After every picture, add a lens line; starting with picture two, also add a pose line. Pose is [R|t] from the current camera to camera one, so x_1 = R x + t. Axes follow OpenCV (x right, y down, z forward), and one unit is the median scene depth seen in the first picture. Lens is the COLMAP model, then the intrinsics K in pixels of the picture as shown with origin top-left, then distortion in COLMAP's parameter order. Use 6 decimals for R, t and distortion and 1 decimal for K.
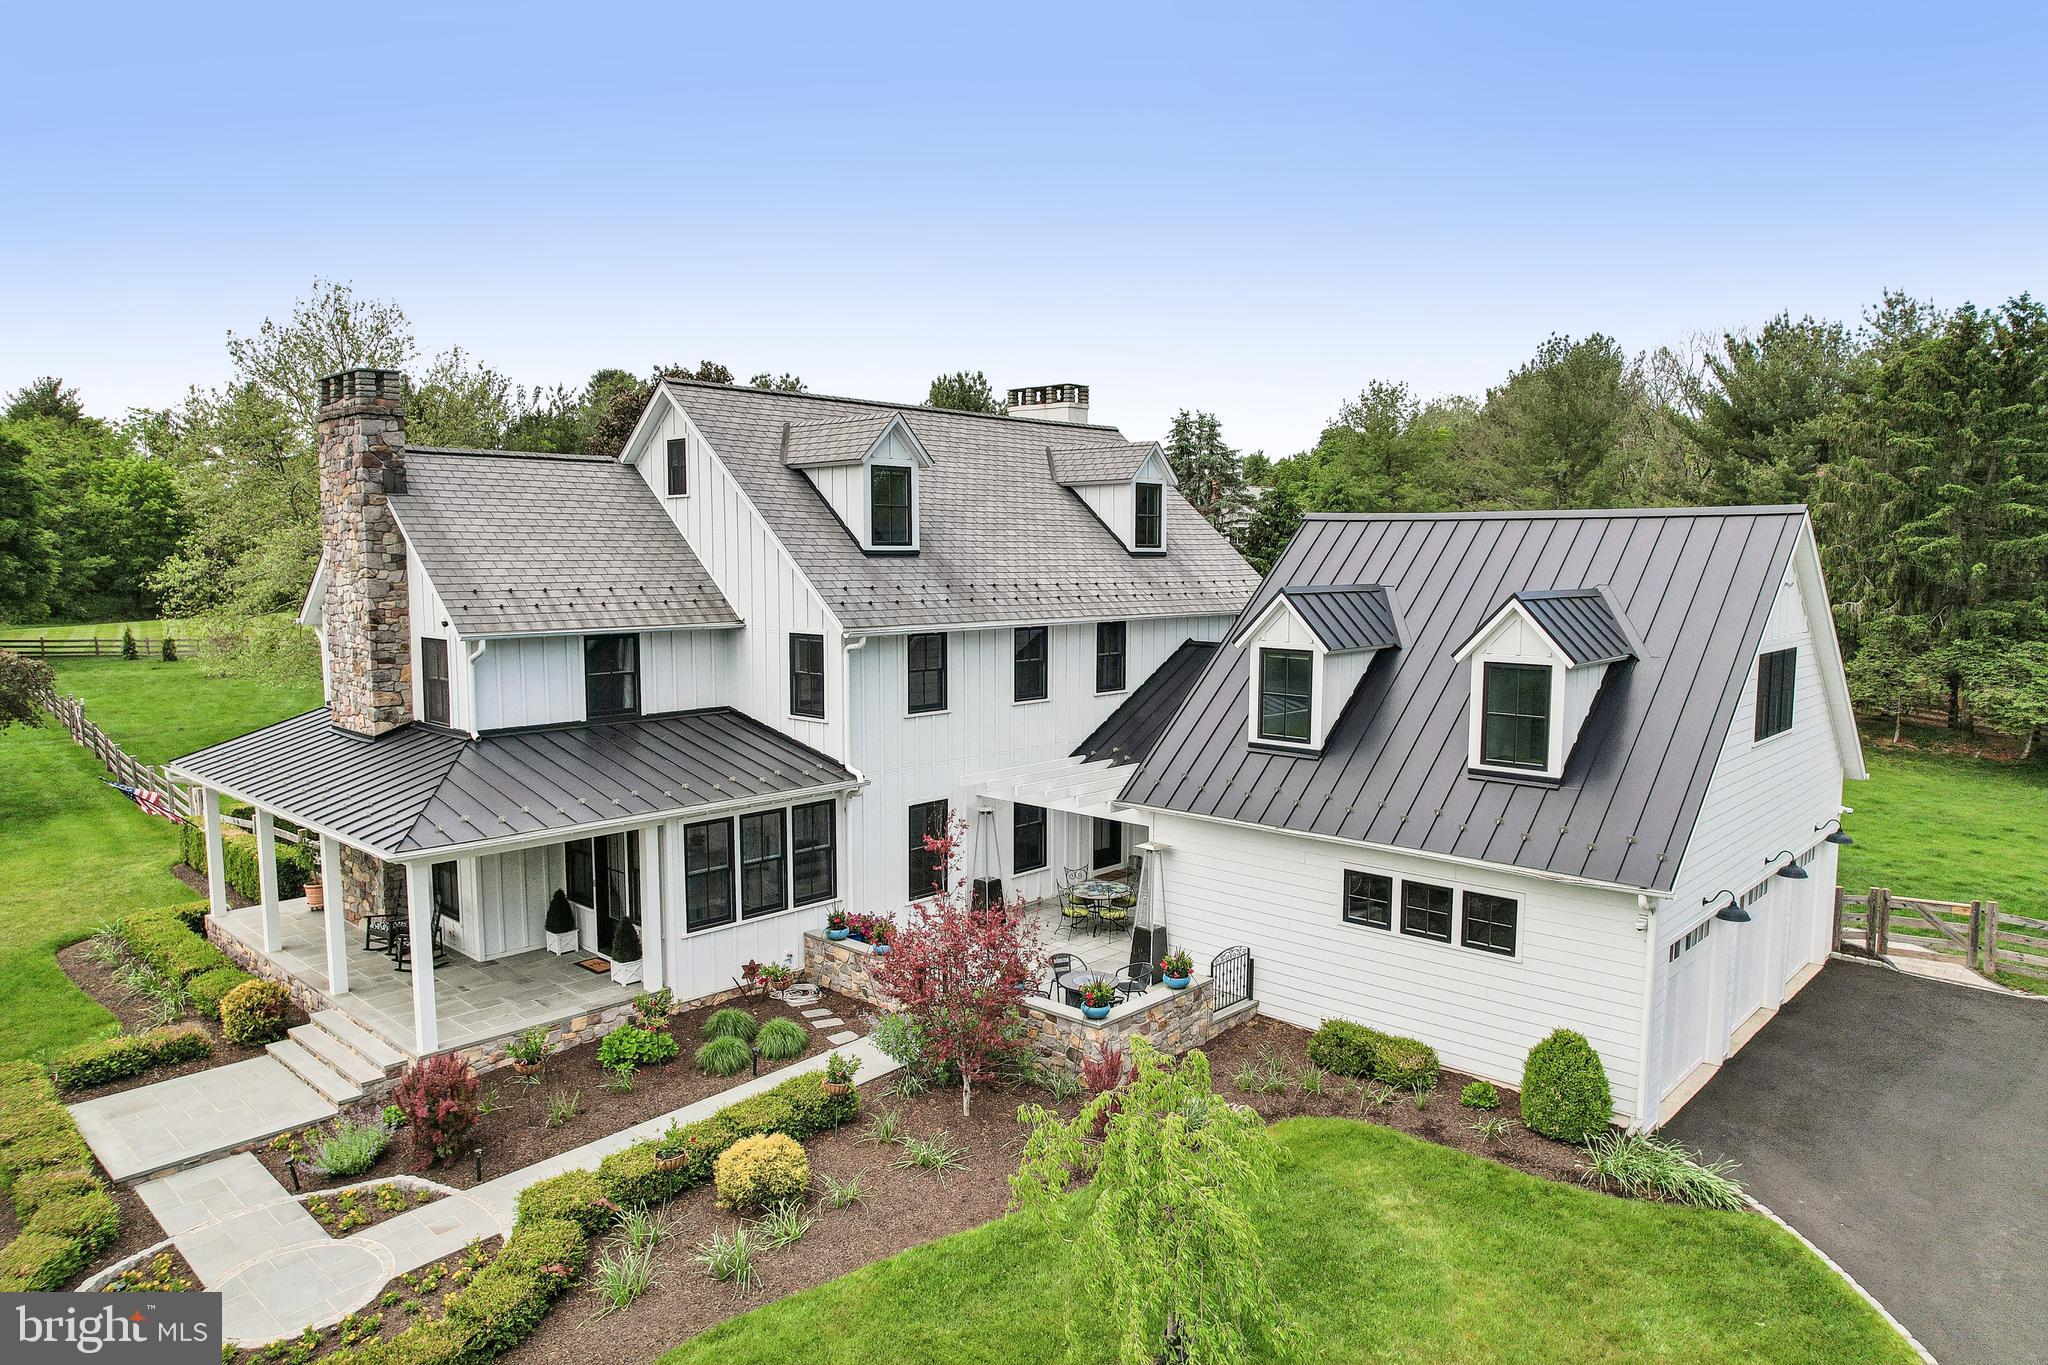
lens RADIAL K [[1305.8, 0, 1024.0], [0, 1305.8, 682.5], [0, 0, 1]] dist [-0.039163, 0.002406]
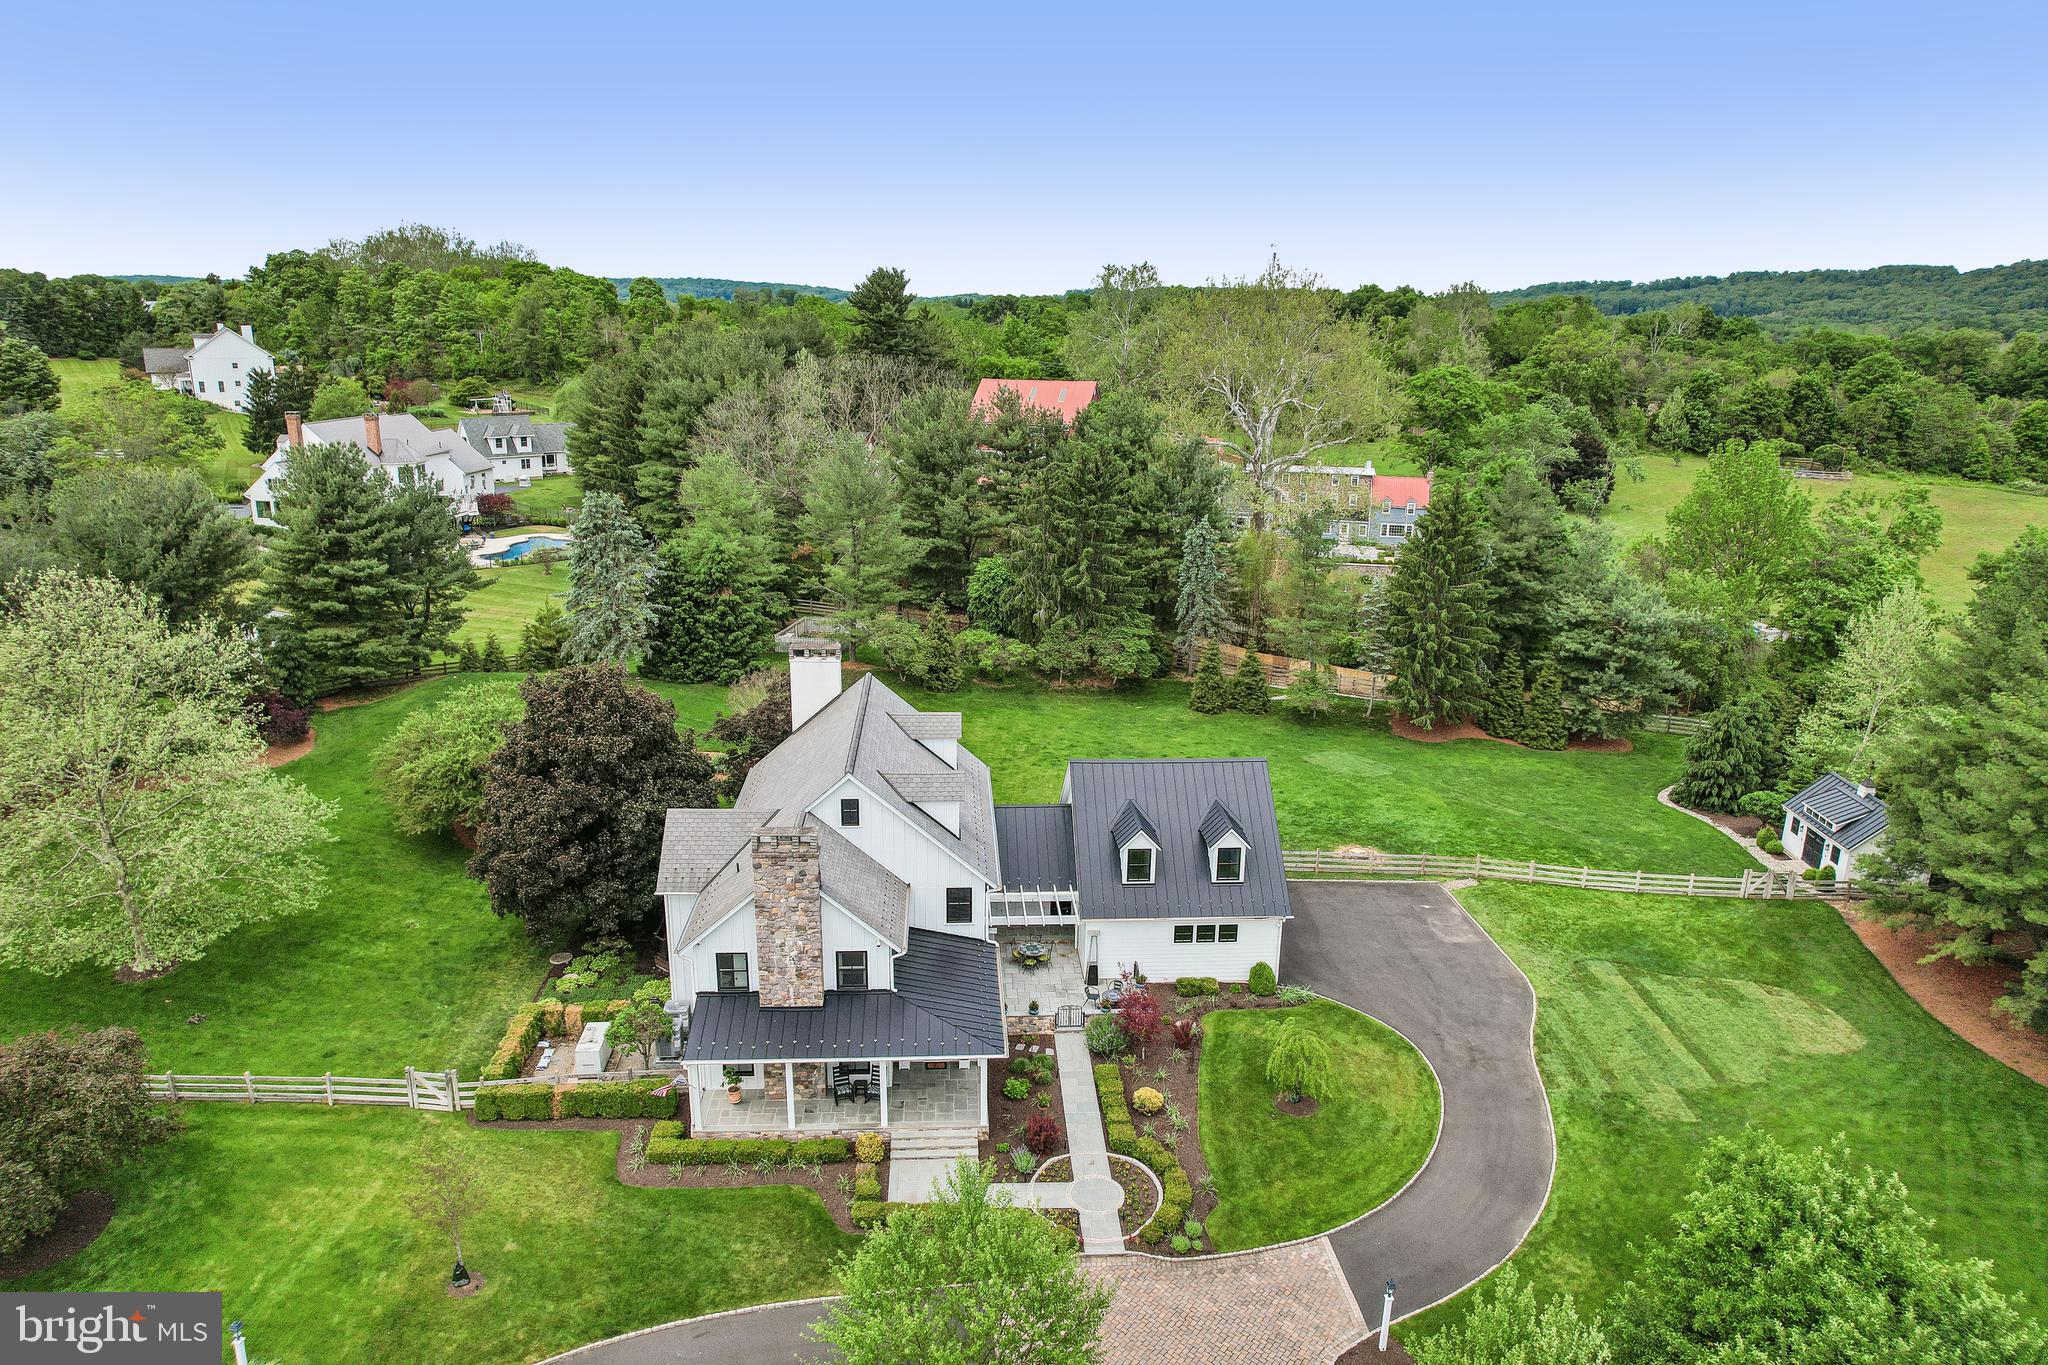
lens RADIAL K [[1313.8, 0, 1022.5], [0, 1313.8, 667.9], [0, 0, 1]] dist [-0.070314, 0.062228]
pose [[0.686635, -0.182661, 0.703682, -1.709842], [0.058840, 0.978709, 0.196638, -0.894192], [-0.724618, -0.093614, 0.682763, -0.573377]]
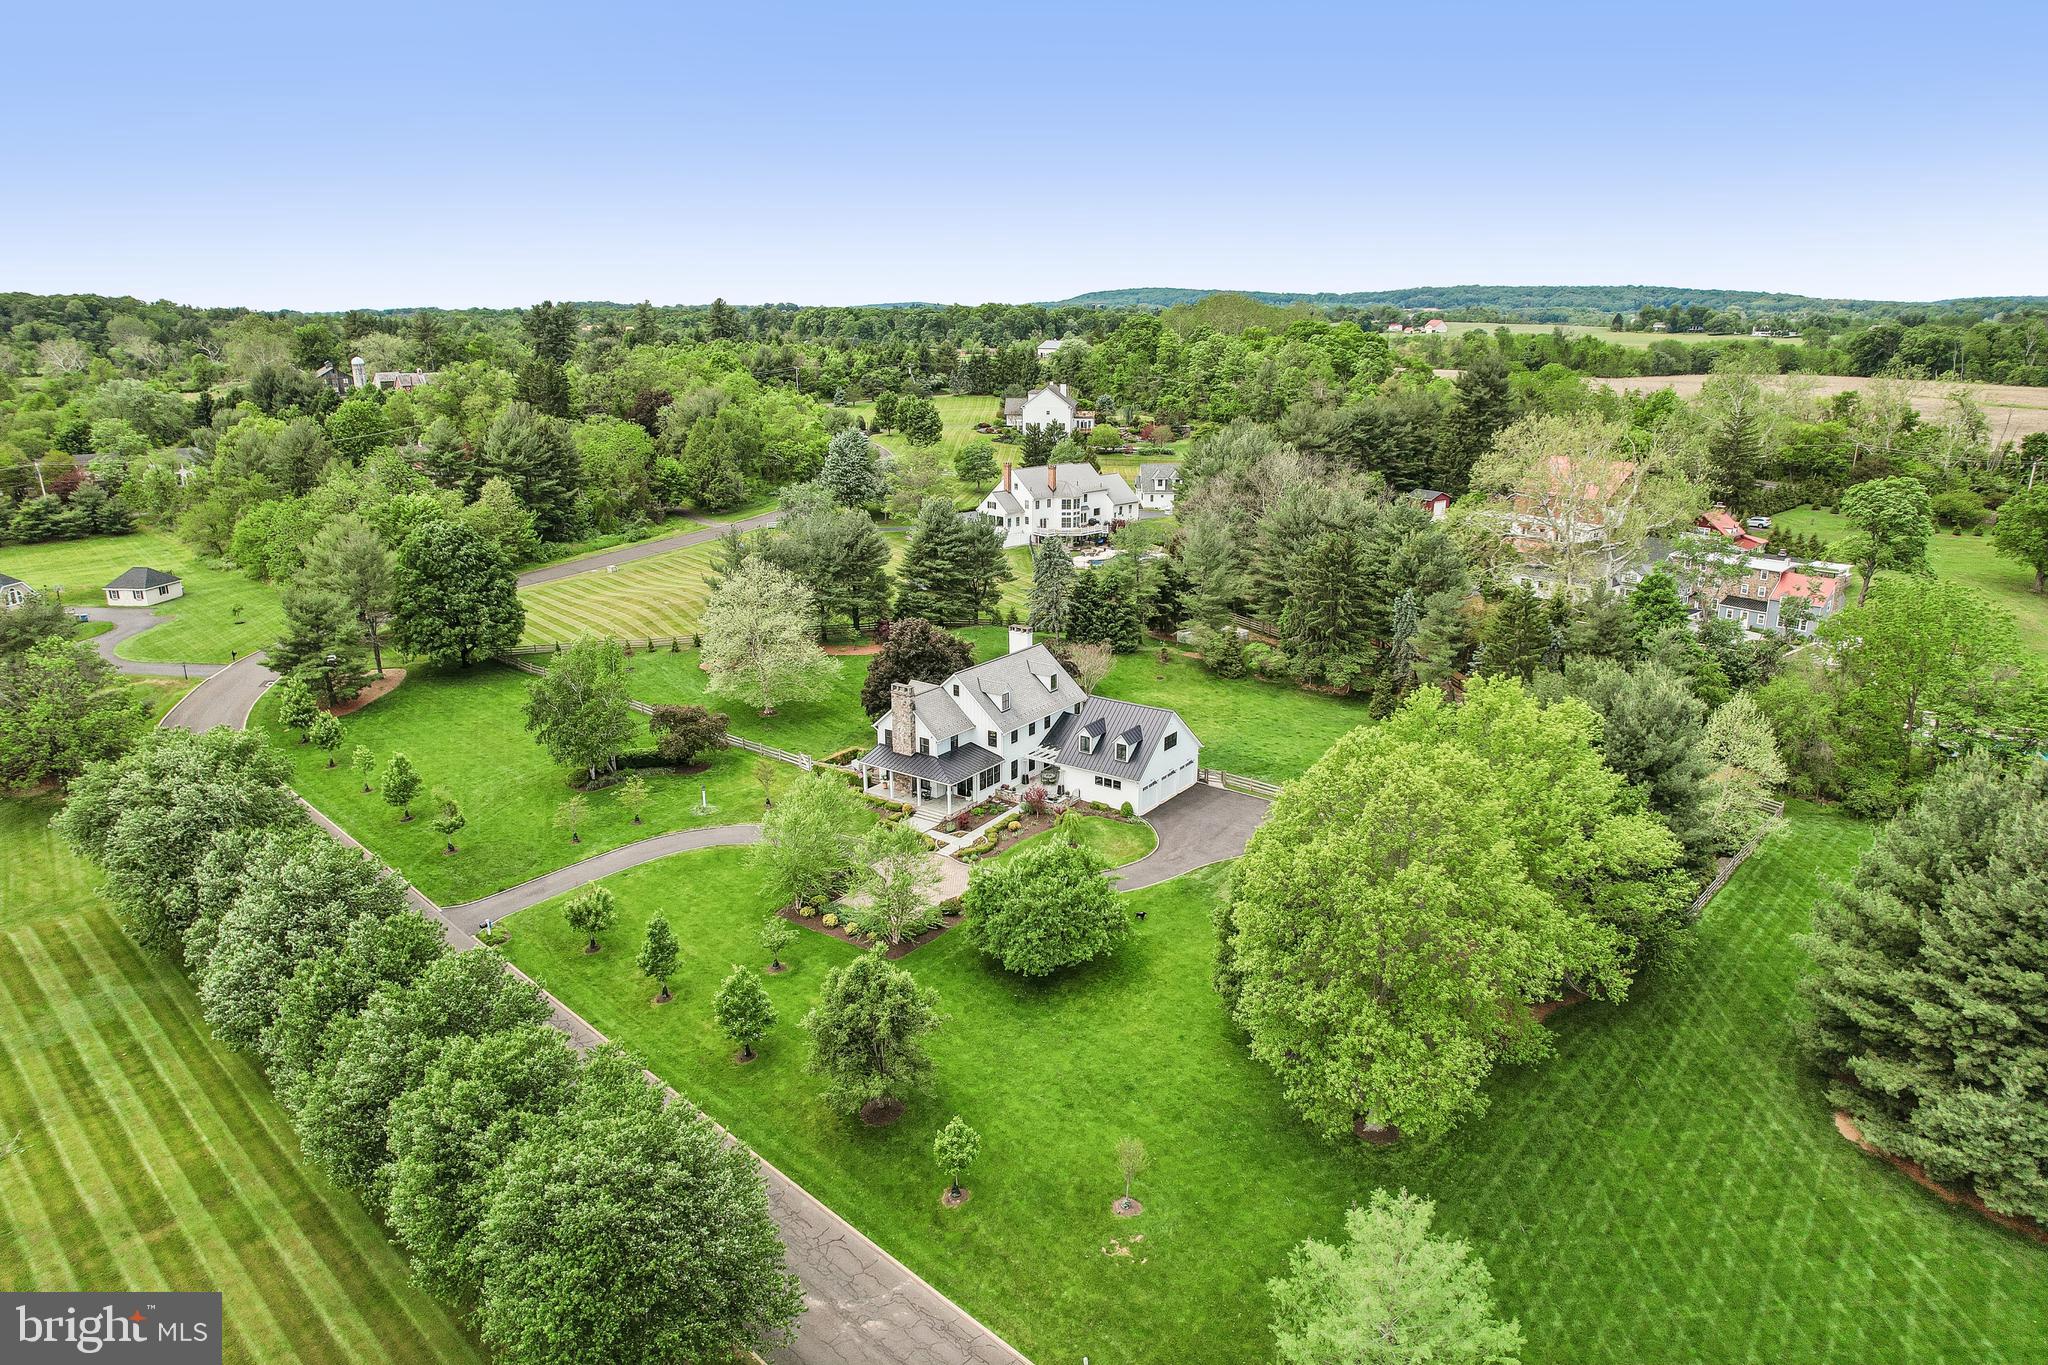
lens RADIAL K [[1313.8, 0, 1022.5], [0, 1313.8, 667.9], [0, 0, 1]] dist [-0.070314, 0.062228]
pose [[0.990691, -0.038256, 0.130645, -0.779295], [0.015759, 0.985478, 0.169072, -1.253693], [-0.135215, -0.165440, 0.976907, -4.353595]]
